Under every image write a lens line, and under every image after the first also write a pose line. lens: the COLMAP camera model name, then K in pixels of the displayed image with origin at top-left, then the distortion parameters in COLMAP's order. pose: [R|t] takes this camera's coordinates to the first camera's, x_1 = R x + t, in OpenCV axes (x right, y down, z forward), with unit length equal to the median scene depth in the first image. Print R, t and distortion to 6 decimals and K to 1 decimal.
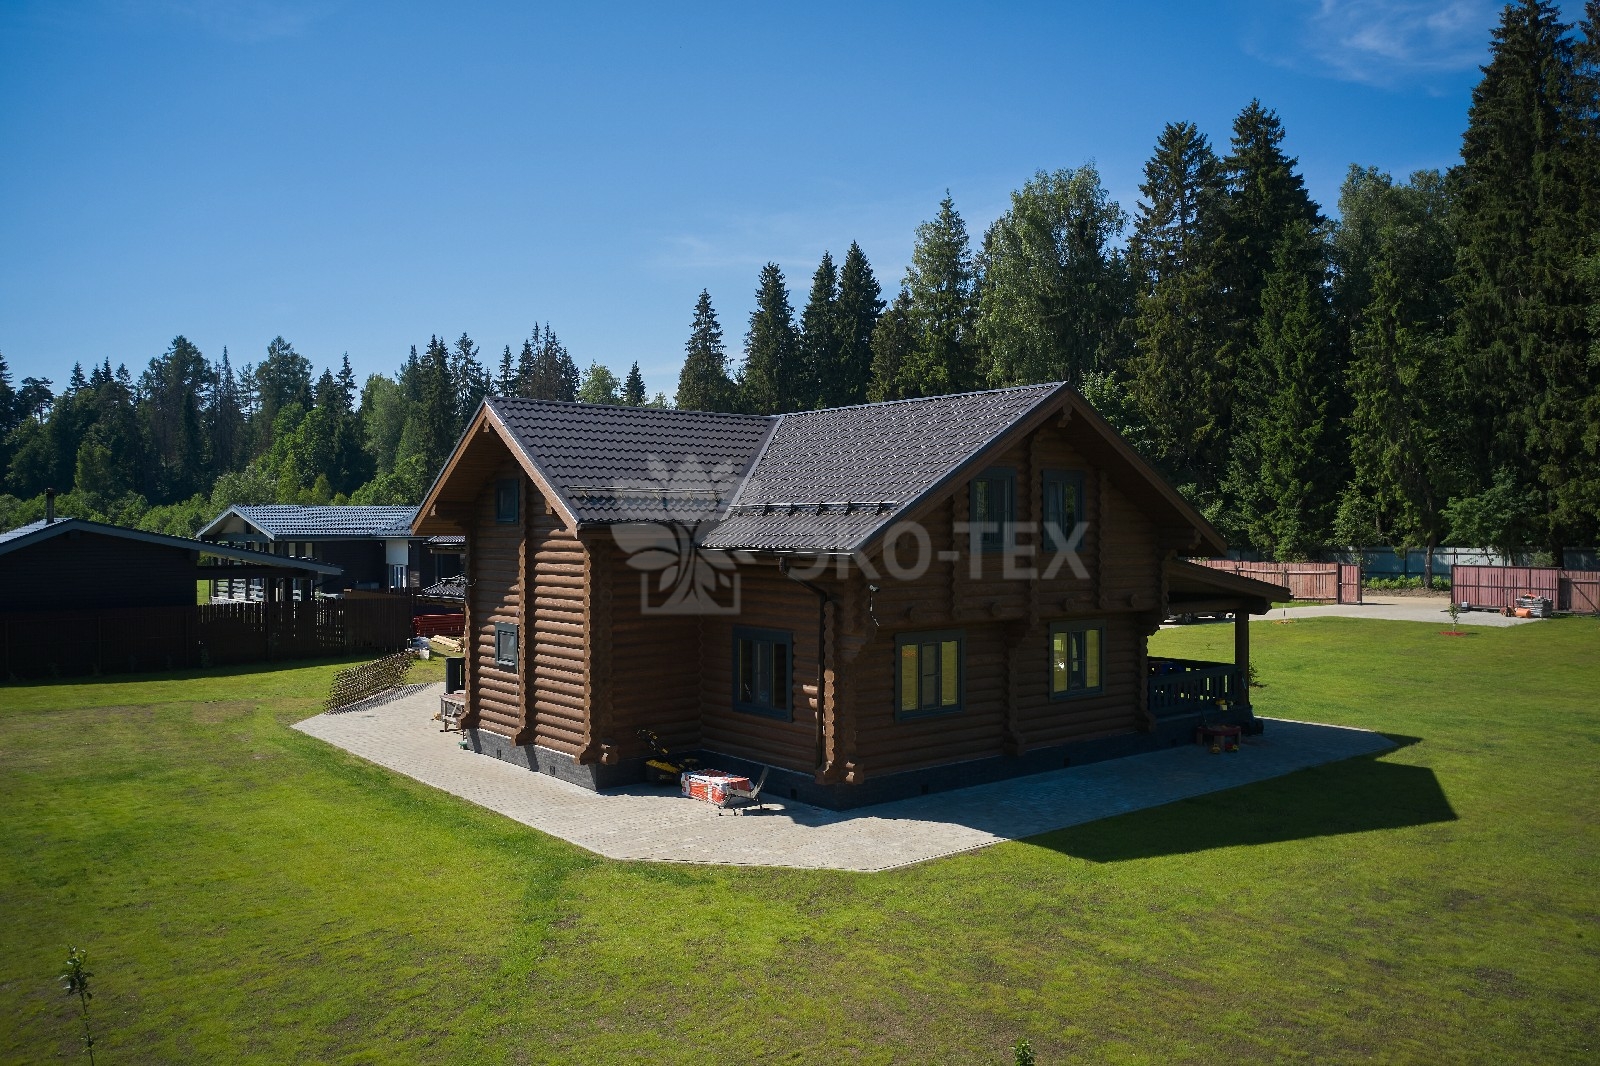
lens RADIAL K [[1257.8, 0, 800.0], [0, 1257.8, 533.0], [0, 0, 1]] dist [-0.013072, -0.001660]
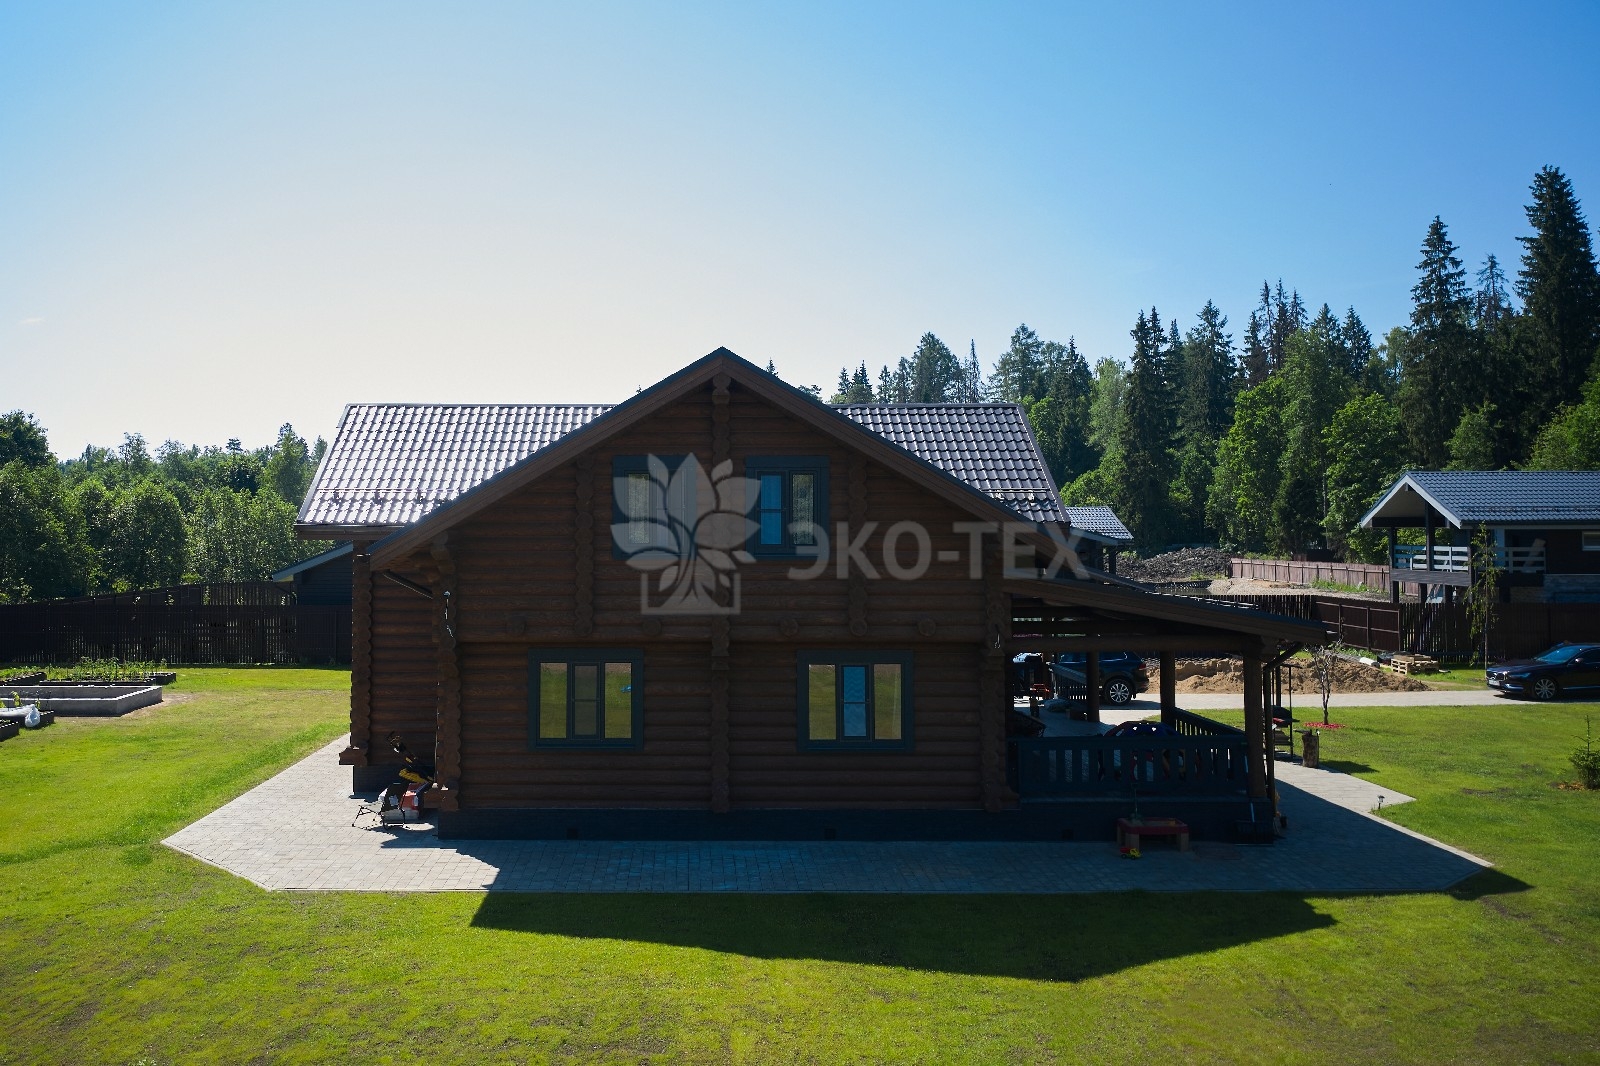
lens RADIAL K [[1459.9, 0, 694.4], [0, 1459.9, 533.2], [0, 0, 1]] dist [-0.011046, 0.000291]
pose [[0.777474, 0.000028, -0.628916, 0.259066], [-0.002884, 0.999990, -0.003521, 0.000755], [0.628909, 0.004551, 0.777466, 0.089138]]
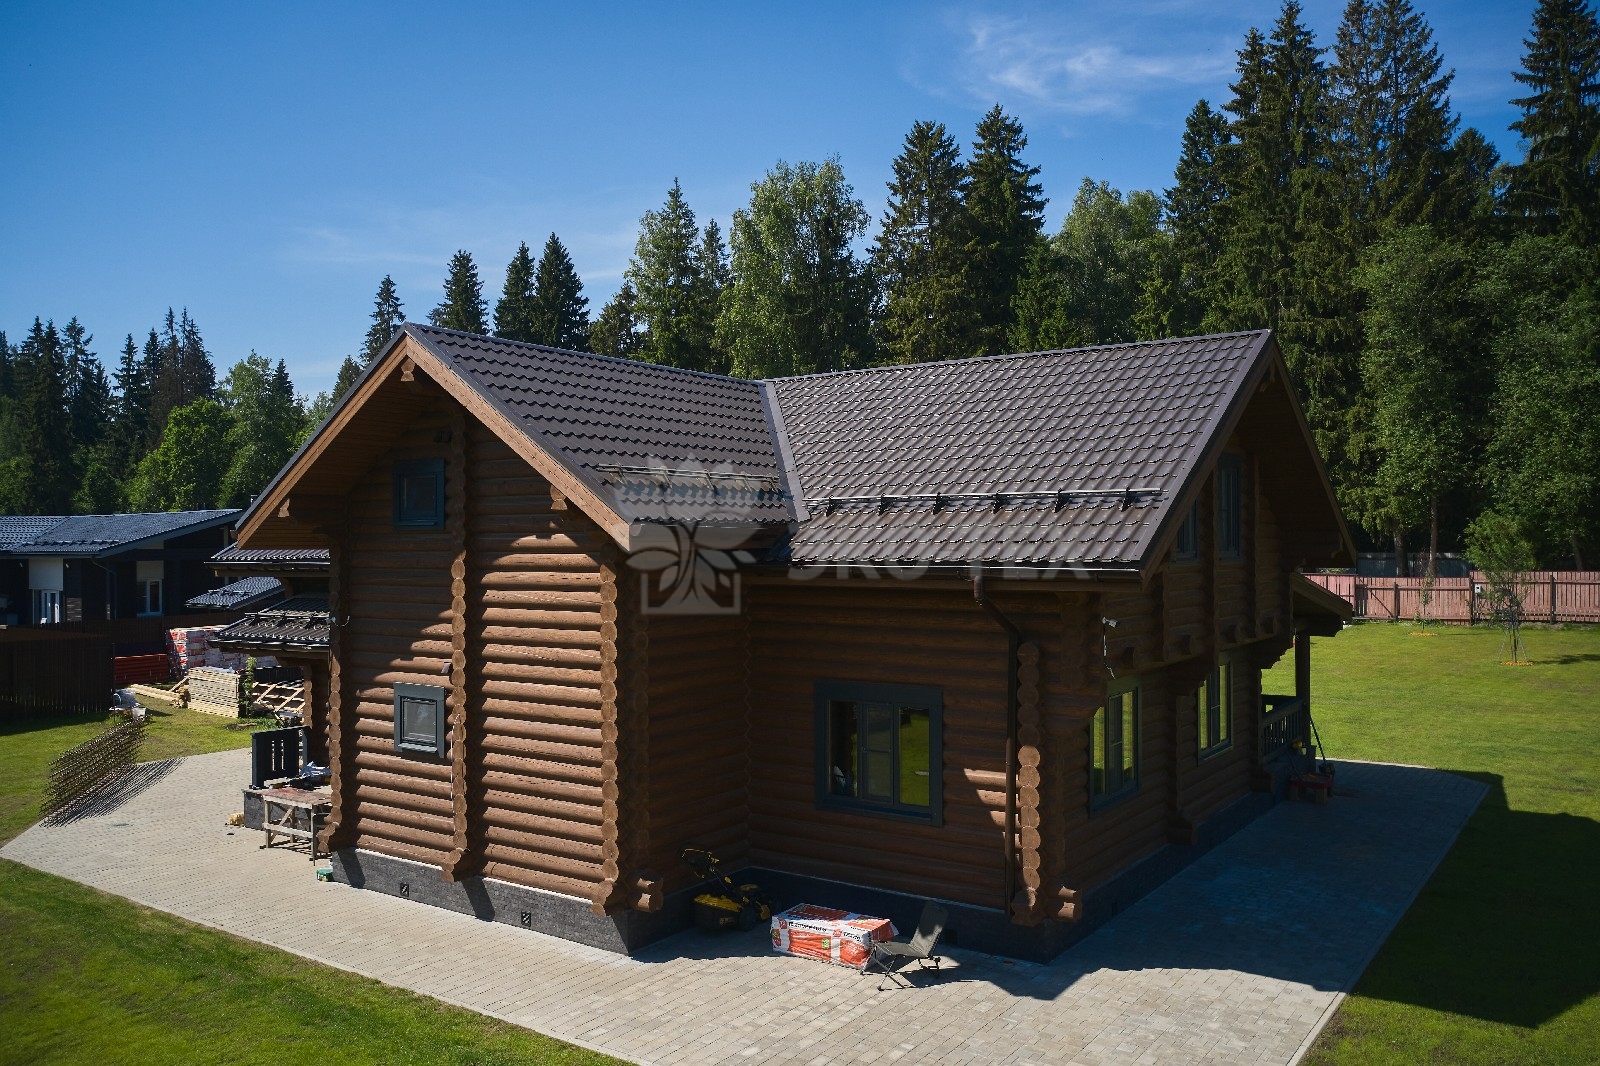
lens RADIAL K [[1257.8, 0, 800.0], [0, 1257.8, 533.0], [0, 0, 1]] dist [-0.013072, -0.001660]
pose [[0.961175, -0.004654, 0.275901, -0.084643], [0.007583, 0.999926, -0.009548, 0.000846], [-0.275836, 0.011270, 0.961139, 0.126325]]
